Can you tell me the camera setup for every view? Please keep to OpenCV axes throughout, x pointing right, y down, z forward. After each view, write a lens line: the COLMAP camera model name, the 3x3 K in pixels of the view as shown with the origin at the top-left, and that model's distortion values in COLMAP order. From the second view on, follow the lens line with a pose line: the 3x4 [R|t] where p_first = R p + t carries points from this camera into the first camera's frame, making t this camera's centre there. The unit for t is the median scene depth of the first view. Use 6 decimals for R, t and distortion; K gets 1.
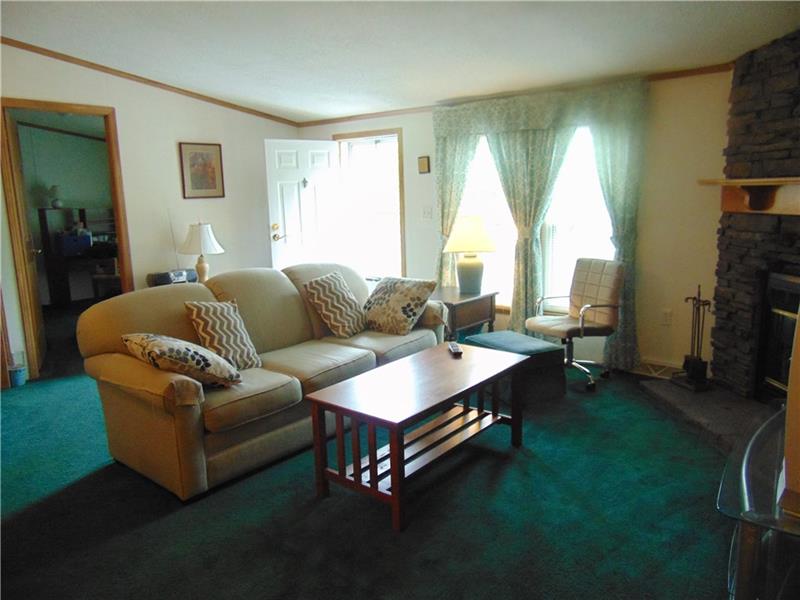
lens RADIAL K [[600.6, 0, 397.5], [0, 600.6, 301.0], [0, 0, 1]] dist [-0.014263, 0.032803]
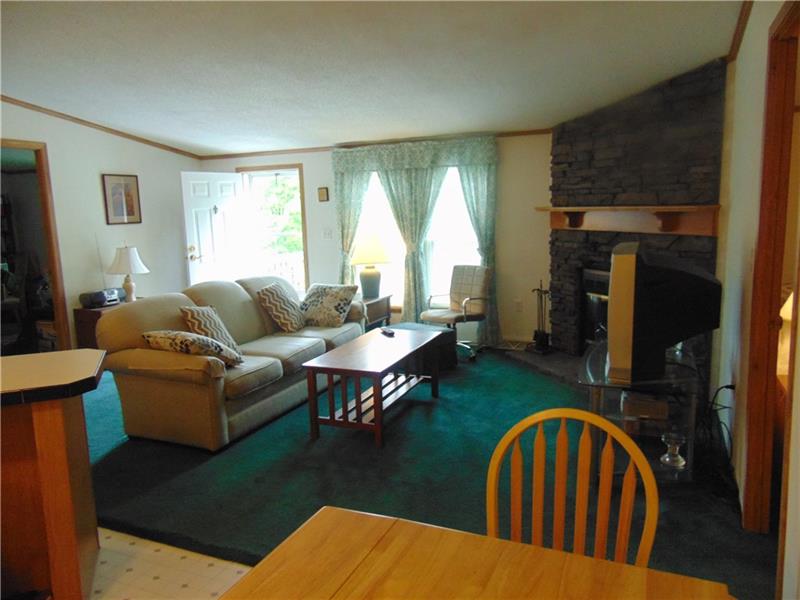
lens RADIAL K [[600.6, 0, 401.0], [0, 600.6, 299.6], [0, 0, 1]] dist [-0.014263, 0.032803]
pose [[0.959399, -0.047674, 0.277995, -0.215949], [0.057983, 0.997897, -0.028977, 0.041721], [-0.276029, 0.043919, 0.960145, -0.281121]]
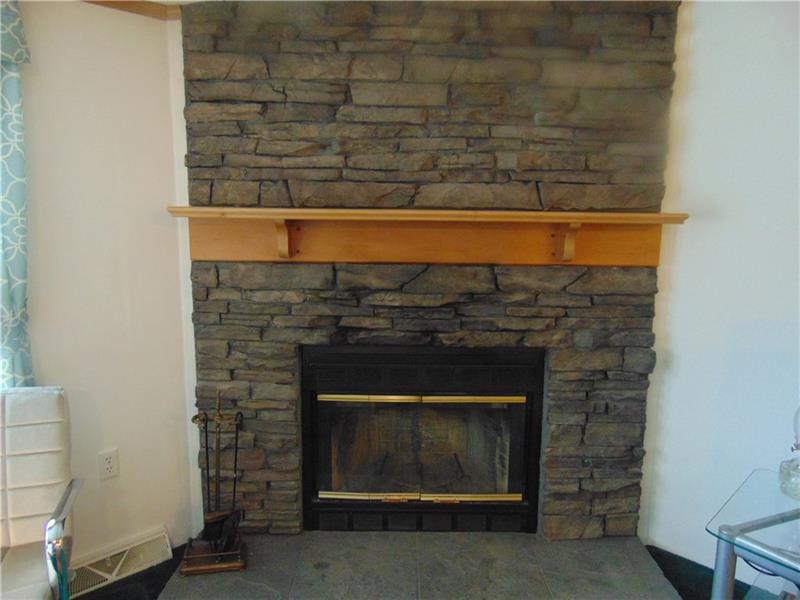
lens RADIAL K [[600.6, 0, 400.2], [0, 600.6, 298.7], [0, 0, 1]] dist [-0.014263, 0.032803]
pose [[0.088200, -0.128907, 0.987727, -0.032861], [0.170644, 0.978888, 0.112515, -0.143441], [-0.981377, 0.158626, 0.108335, 0.737293]]
